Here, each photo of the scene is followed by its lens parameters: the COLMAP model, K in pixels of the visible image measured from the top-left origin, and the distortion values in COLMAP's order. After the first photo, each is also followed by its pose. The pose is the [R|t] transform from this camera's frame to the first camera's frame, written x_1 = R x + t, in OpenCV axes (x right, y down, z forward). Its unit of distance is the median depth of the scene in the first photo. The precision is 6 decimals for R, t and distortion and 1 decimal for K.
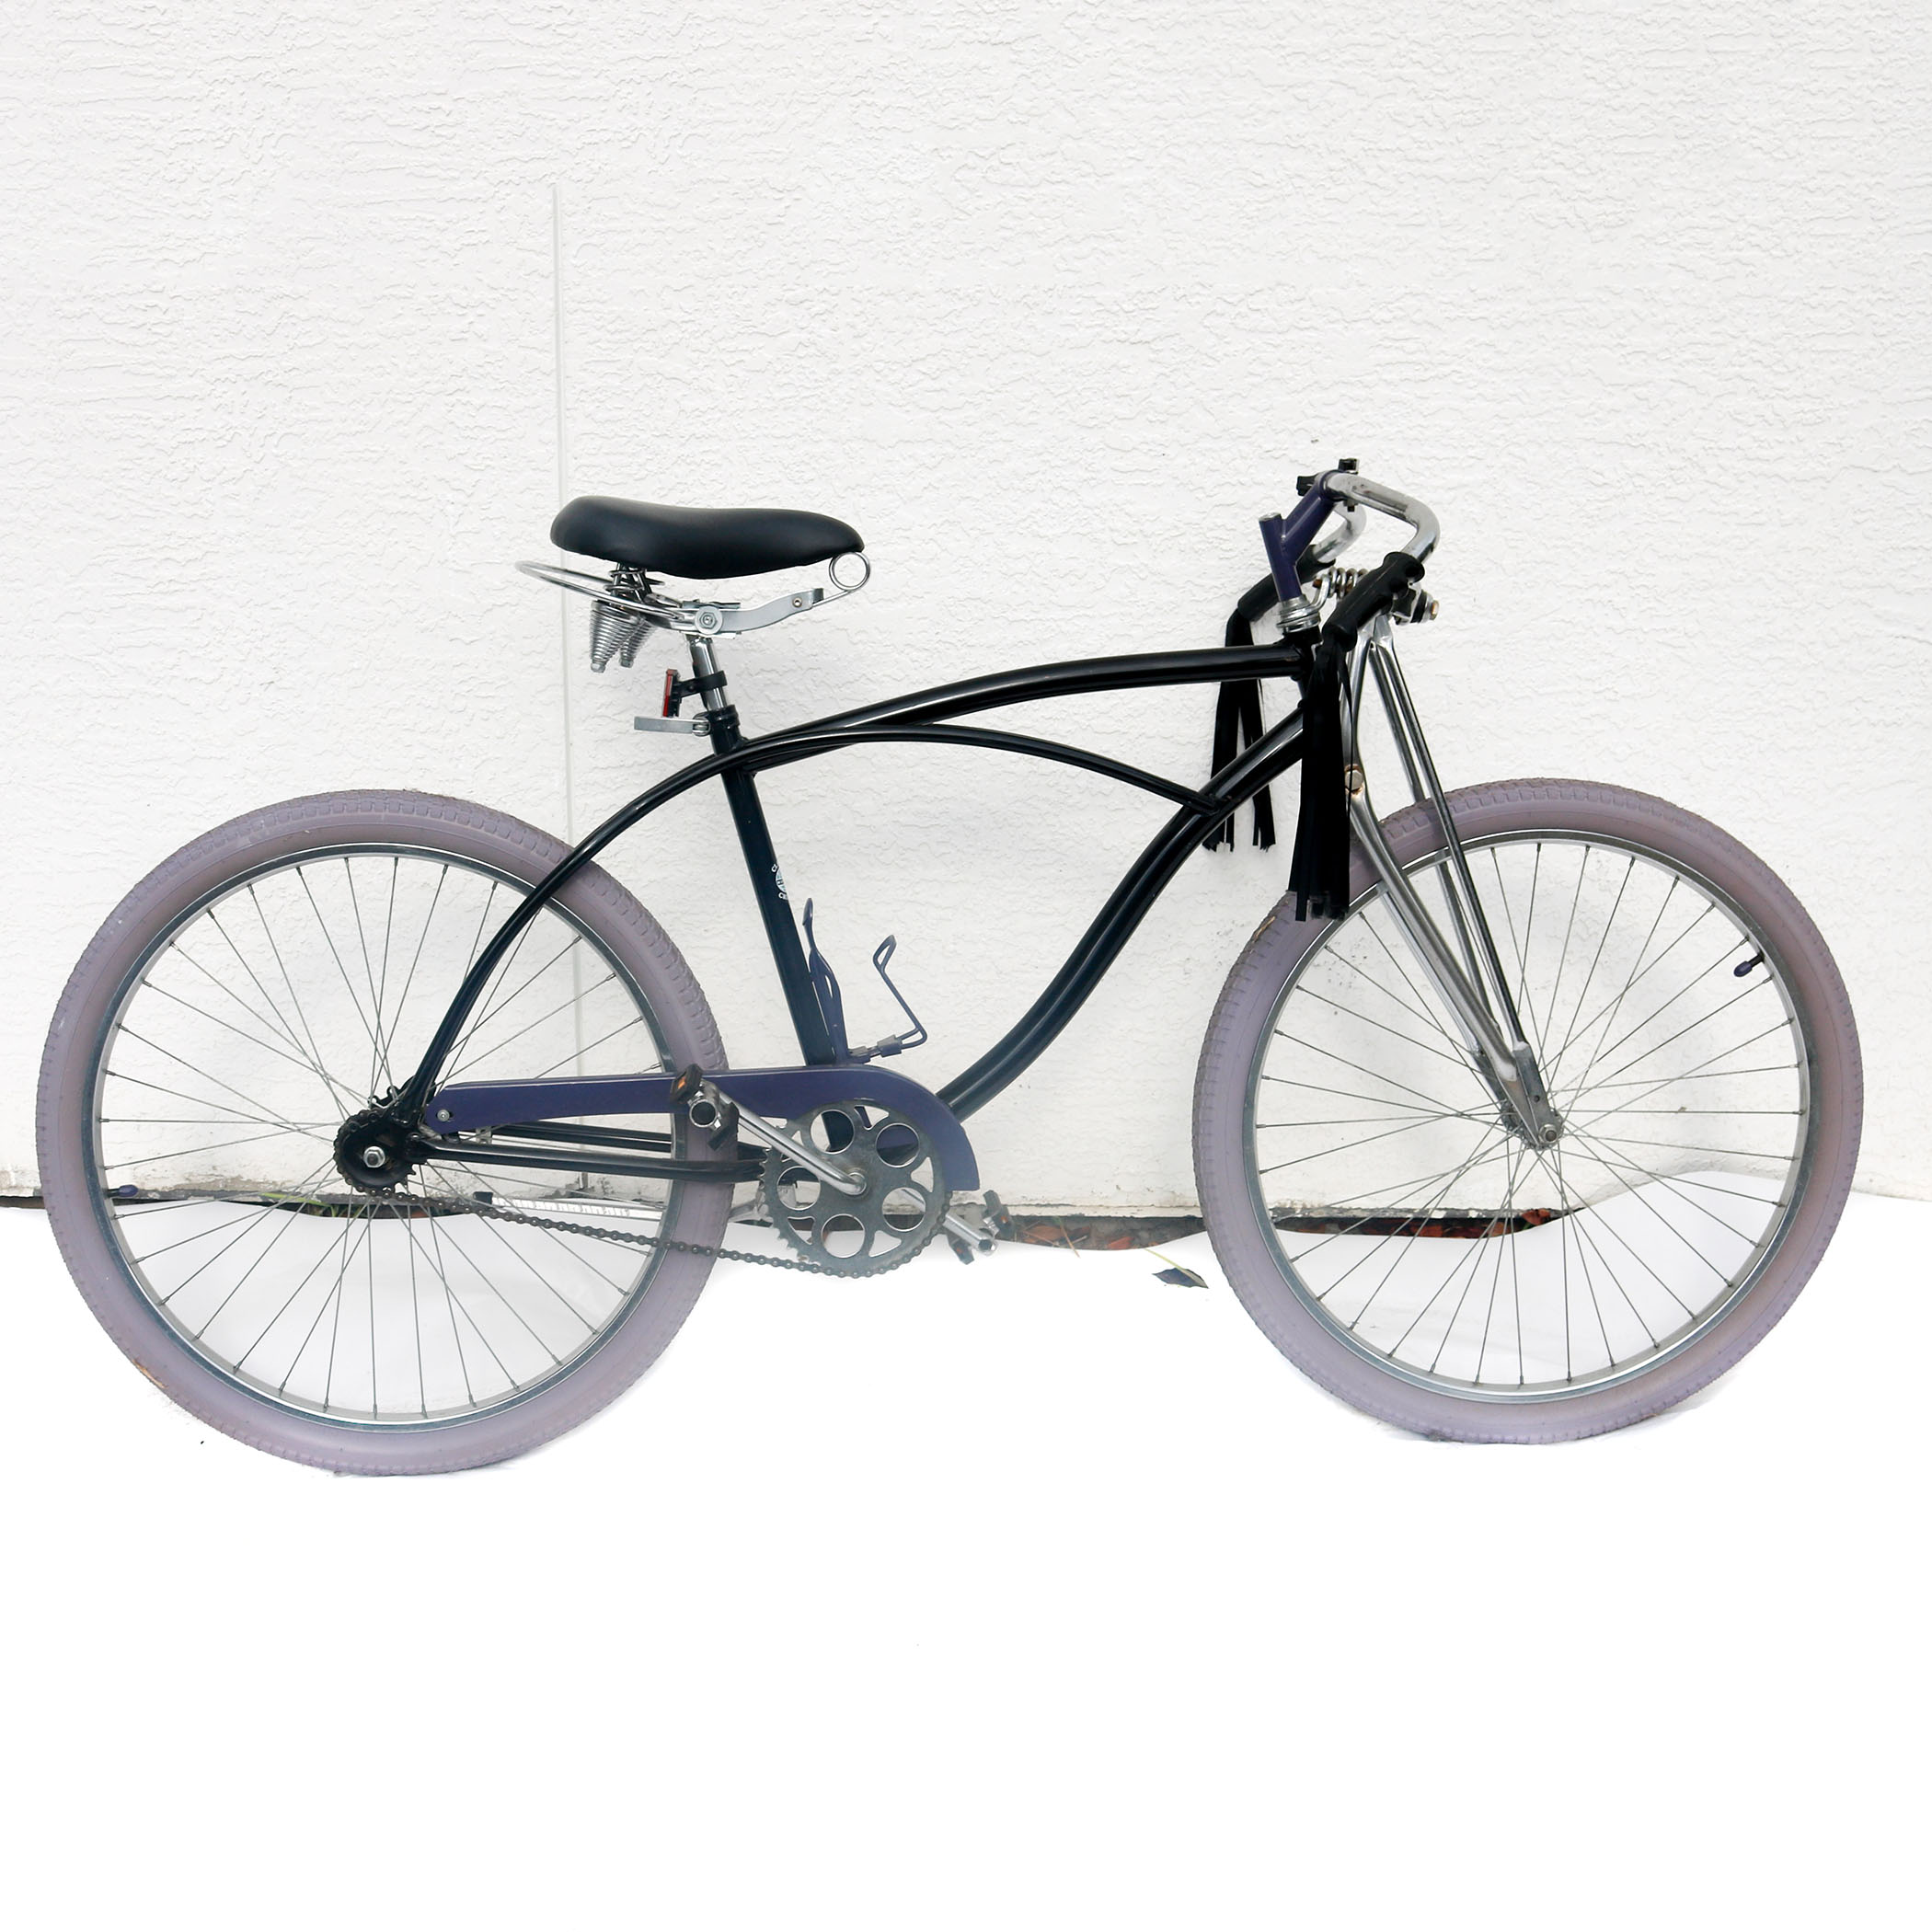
lens RADIAL K [[2370.3, 0, 924.7], [0, 2370.3, 941.4], [0, 0, 1]] dist [-0.117858, 0.000000]
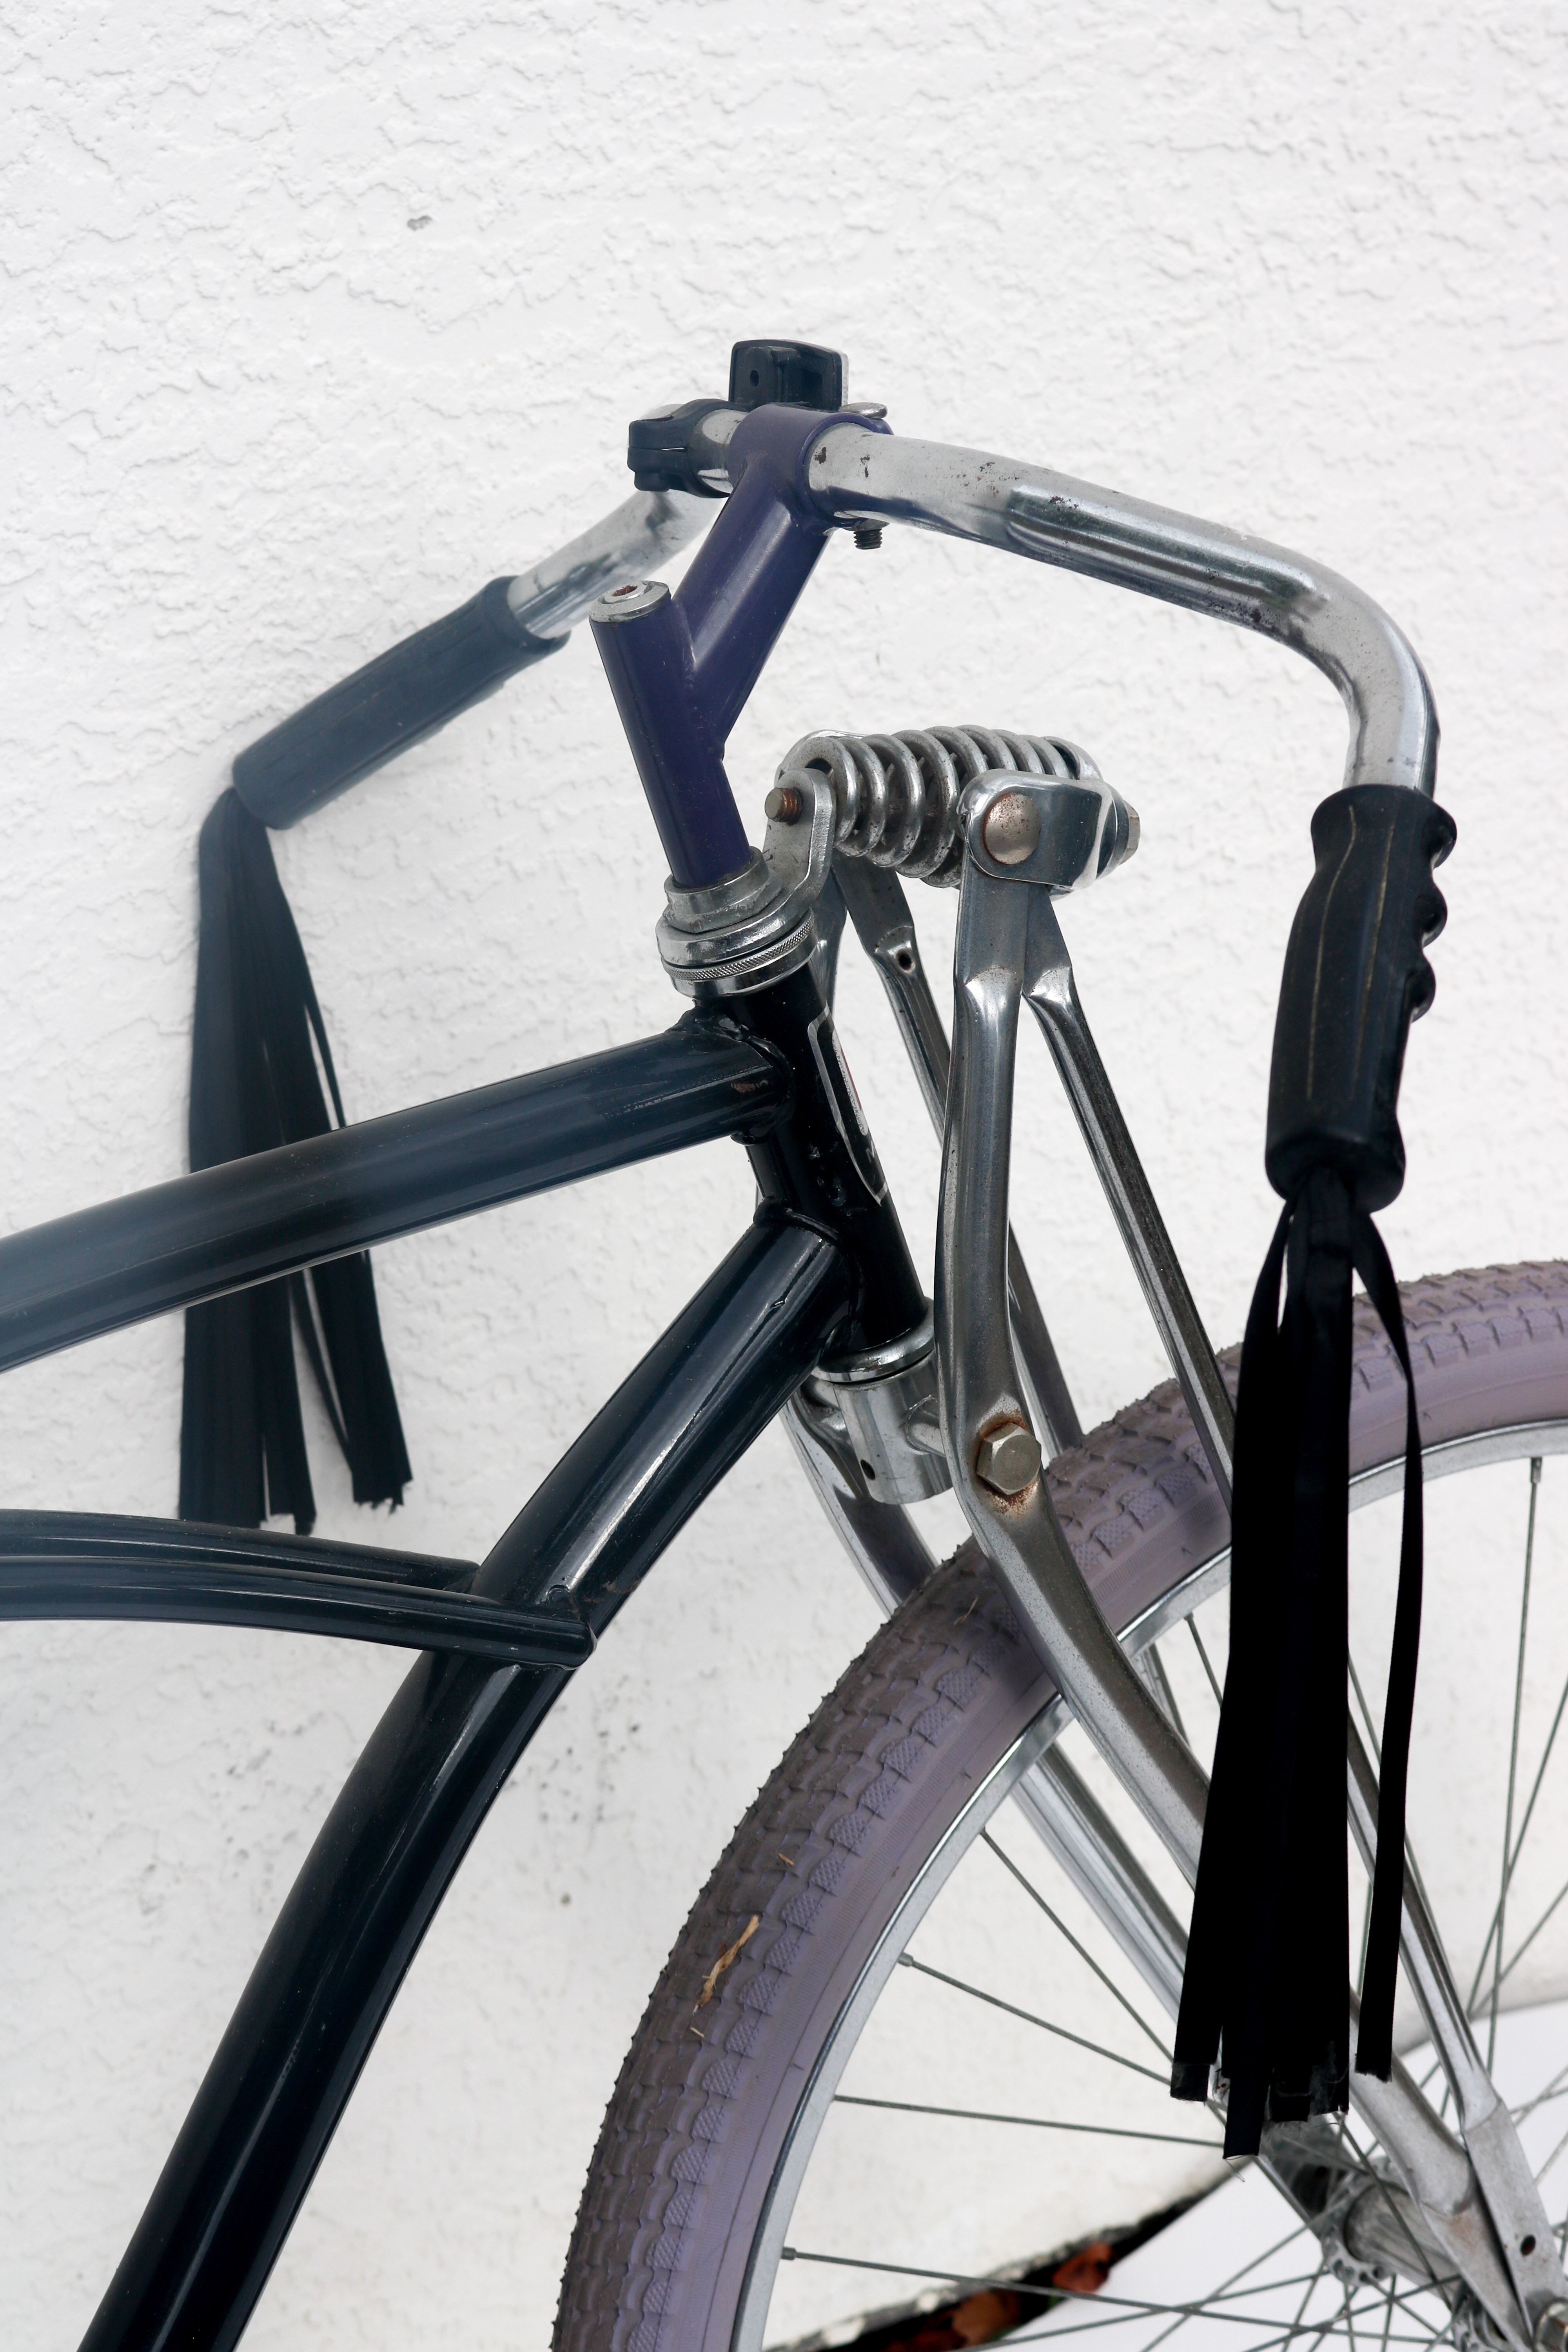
lens RADIAL K [[4482.0, 0, 769.8], [0, 4482.0, 1187.8], [0, 0, 1]] dist [-0.019752, 0.000000]
pose [[0.854004, -0.180789, 0.487845, -0.101171], [0.133340, 0.982421, 0.130653, -0.160006], [-0.502889, -0.046529, 0.863098, 0.471554]]
